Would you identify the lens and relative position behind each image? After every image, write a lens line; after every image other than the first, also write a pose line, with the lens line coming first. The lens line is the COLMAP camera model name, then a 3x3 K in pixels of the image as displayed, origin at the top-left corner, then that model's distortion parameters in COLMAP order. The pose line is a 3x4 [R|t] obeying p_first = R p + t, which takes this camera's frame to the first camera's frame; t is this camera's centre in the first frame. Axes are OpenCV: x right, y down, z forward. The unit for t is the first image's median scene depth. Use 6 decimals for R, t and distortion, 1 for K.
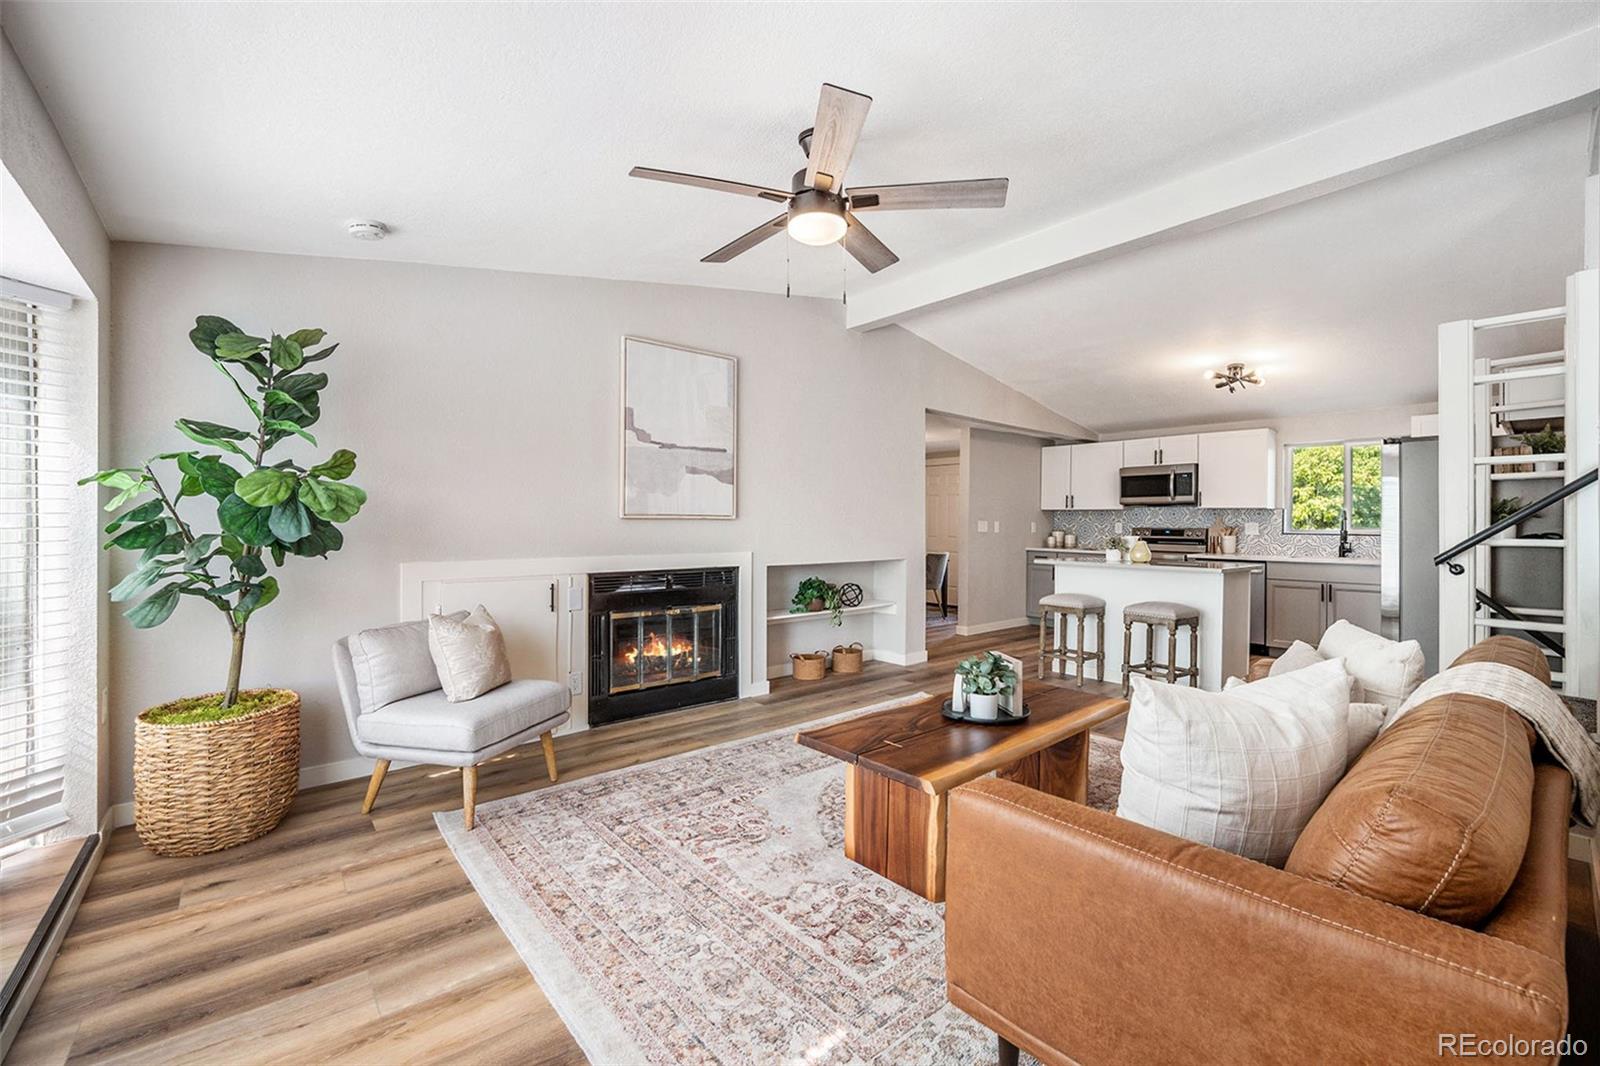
lens RADIAL K [[661.1, 0, 795.9], [0, 661.1, 520.3], [0, 0, 1]] dist [-0.032274, 0.002160]
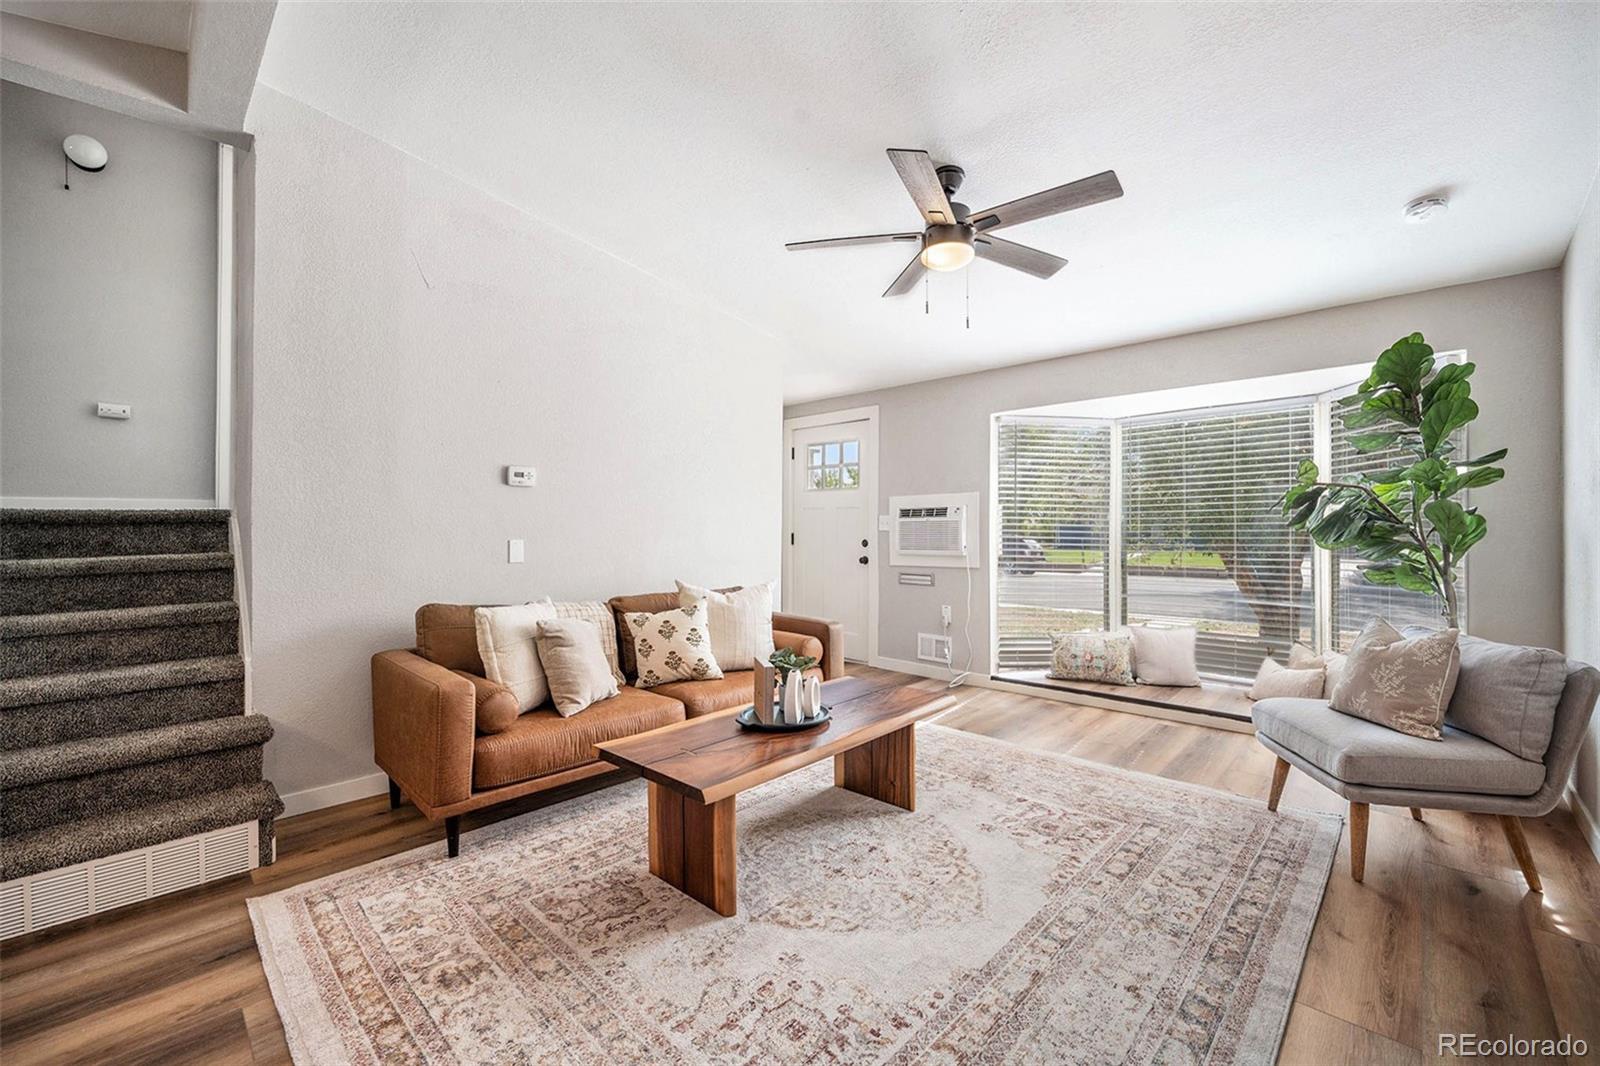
lens RADIAL K [[661.1, 0, 796.3], [0, 661.1, 538.6], [0, 0, 1]] dist [-0.032274, 0.002160]
pose [[-0.995393, 0.006288, -0.095672, 0.149196], [0.005467, 0.999946, 0.008842, 0.009388], [0.095722, 0.008278, -0.995374, 0.811972]]
